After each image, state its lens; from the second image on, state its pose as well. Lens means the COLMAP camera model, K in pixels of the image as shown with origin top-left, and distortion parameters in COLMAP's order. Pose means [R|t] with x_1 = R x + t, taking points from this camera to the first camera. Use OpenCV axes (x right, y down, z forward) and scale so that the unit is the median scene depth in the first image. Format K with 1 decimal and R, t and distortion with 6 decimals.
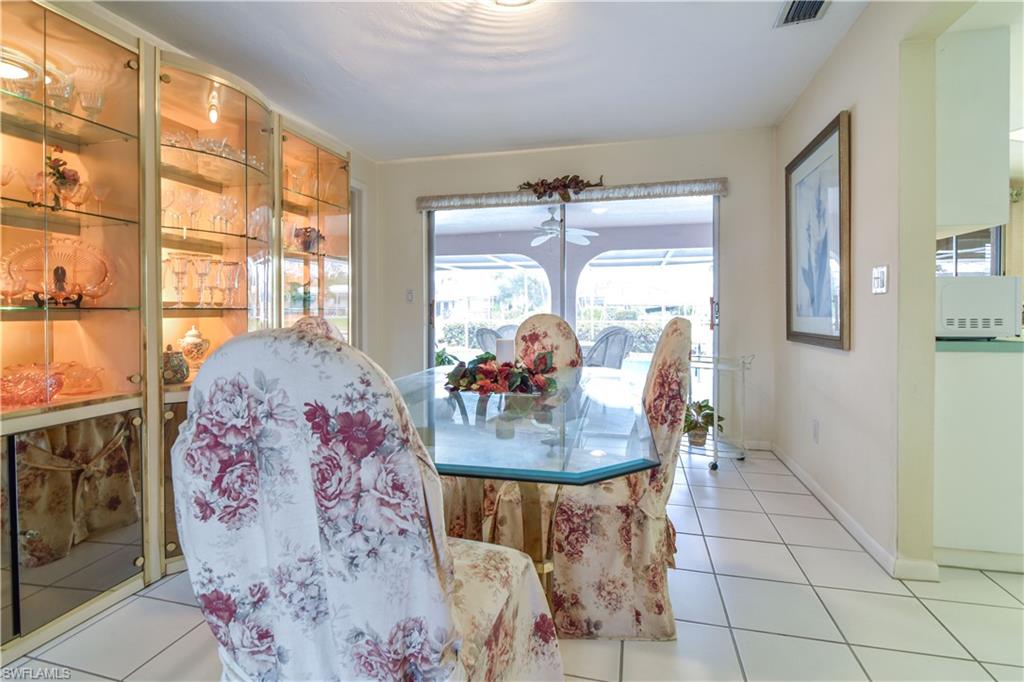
lens RADIAL K [[493.5, 0, 508.0], [0, 493.5, 314.8], [0, 0, 1]] dist [0.002909, 0.000515]
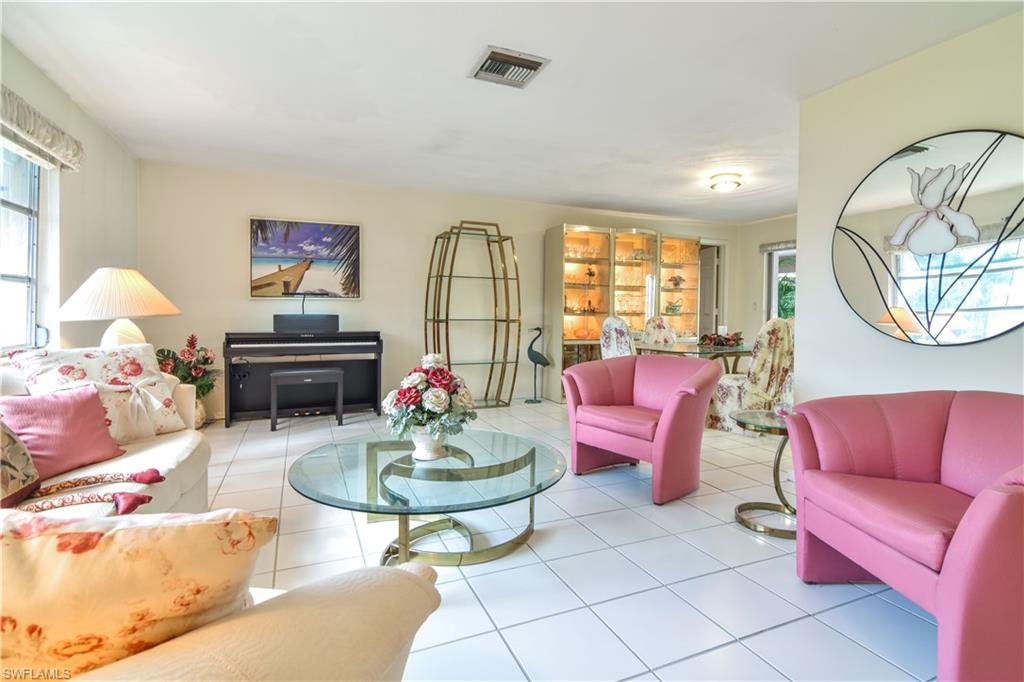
lens RADIAL K [[493.5, 0, 510.2], [0, 493.5, 314.8], [0, 0, 1]] dist [0.002909, 0.000515]
pose [[0.612230, 0.013688, -0.790561, 1.421836], [-0.022085, 0.999756, 0.000206, 0.015866], [0.790371, 0.017334, 0.612383, -1.486692]]
